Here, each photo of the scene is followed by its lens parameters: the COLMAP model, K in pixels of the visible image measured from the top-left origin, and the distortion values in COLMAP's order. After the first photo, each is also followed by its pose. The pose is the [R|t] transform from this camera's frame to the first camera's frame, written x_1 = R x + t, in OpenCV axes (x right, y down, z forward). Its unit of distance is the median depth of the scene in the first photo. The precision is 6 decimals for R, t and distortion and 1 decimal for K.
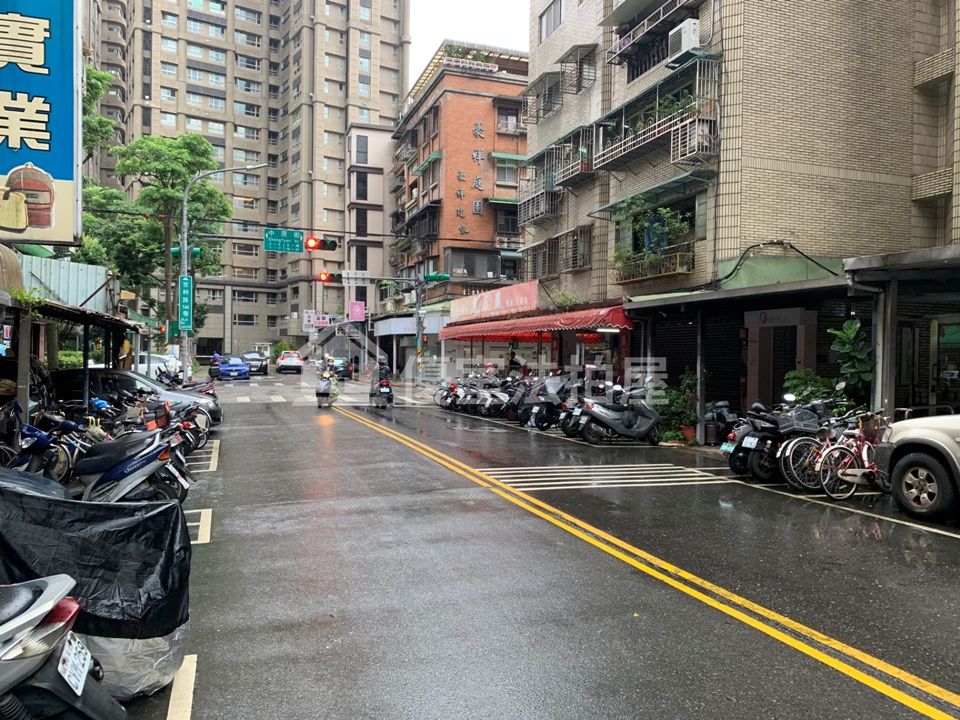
lens RADIAL K [[750.5, 0, 475.1], [0, 750.5, 364.2], [0, 0, 1]] dist [0.037855, -0.026278]
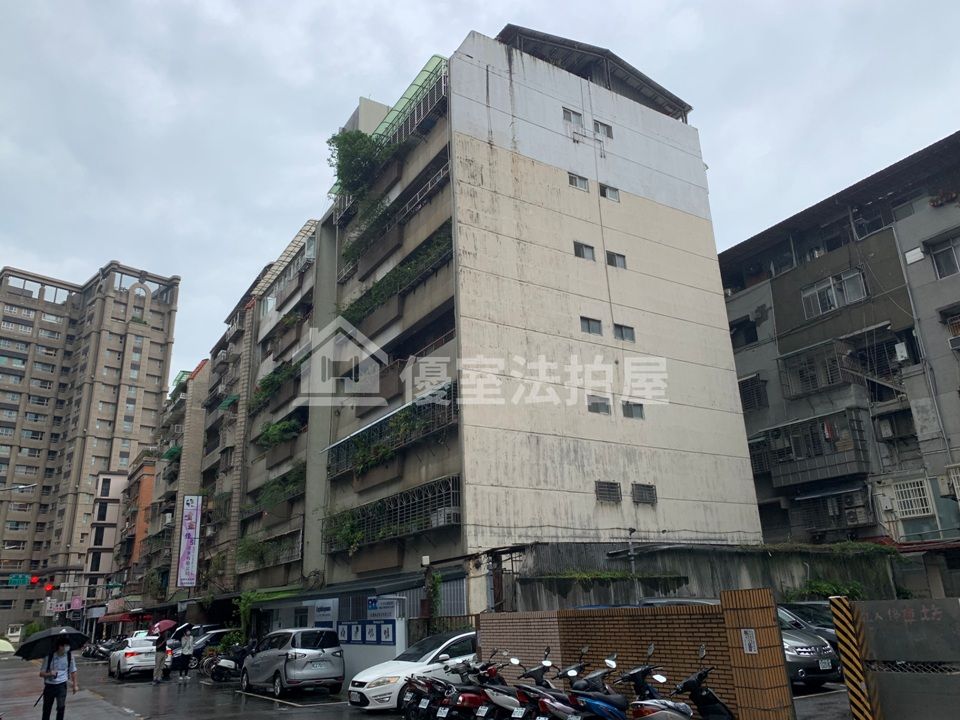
lens RADIAL K [[750.5, 0, 486.5], [0, 750.5, 353.1], [0, 0, 1]] dist [0.037855, -0.026278]
pose [[0.970664, 0.026299, 0.238999, 0.150941], [0.054779, 0.943672, -0.326316, 0.002344], [-0.234118, 0.329835, 0.914548, -0.454209]]
